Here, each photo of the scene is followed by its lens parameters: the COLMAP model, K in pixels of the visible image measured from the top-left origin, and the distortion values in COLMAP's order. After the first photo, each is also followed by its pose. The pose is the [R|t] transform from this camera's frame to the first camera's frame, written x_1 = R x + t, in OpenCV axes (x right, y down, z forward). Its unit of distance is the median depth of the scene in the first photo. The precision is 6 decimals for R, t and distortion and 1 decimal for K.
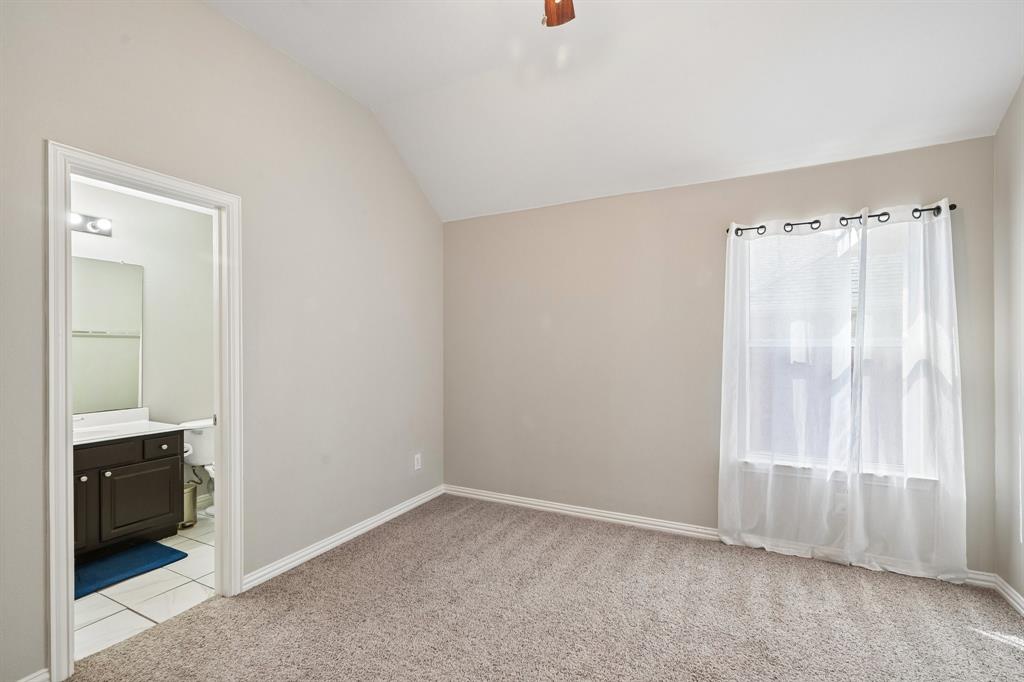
lens RADIAL K [[440.2, 0, 512.0], [0, 440.2, 341.0], [0, 0, 1]] dist [-0.000656, -0.000111]
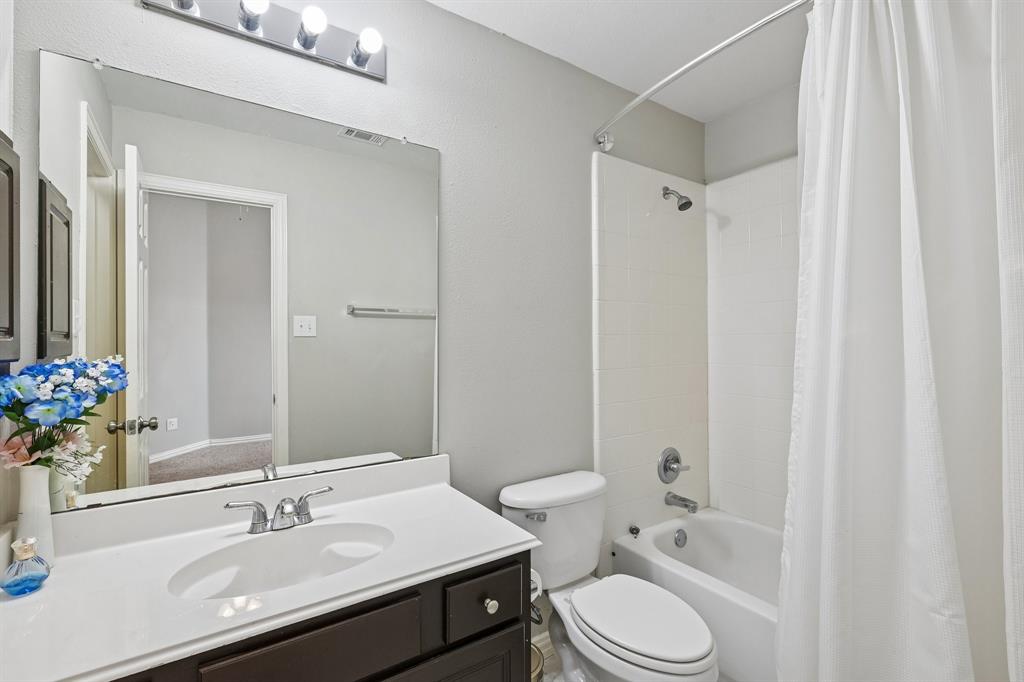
lens RADIAL K [[432.2, 0, 512.0], [0, 432.2, 341.0], [0, 0, 1]] dist [0.000097, 0.000016]
pose [[0.863645, -0.002391, -0.504094, -0.547838], [0.002954, 0.999996, 0.000318, 0.035230], [0.504091, -0.001764, 0.863649, 0.650570]]
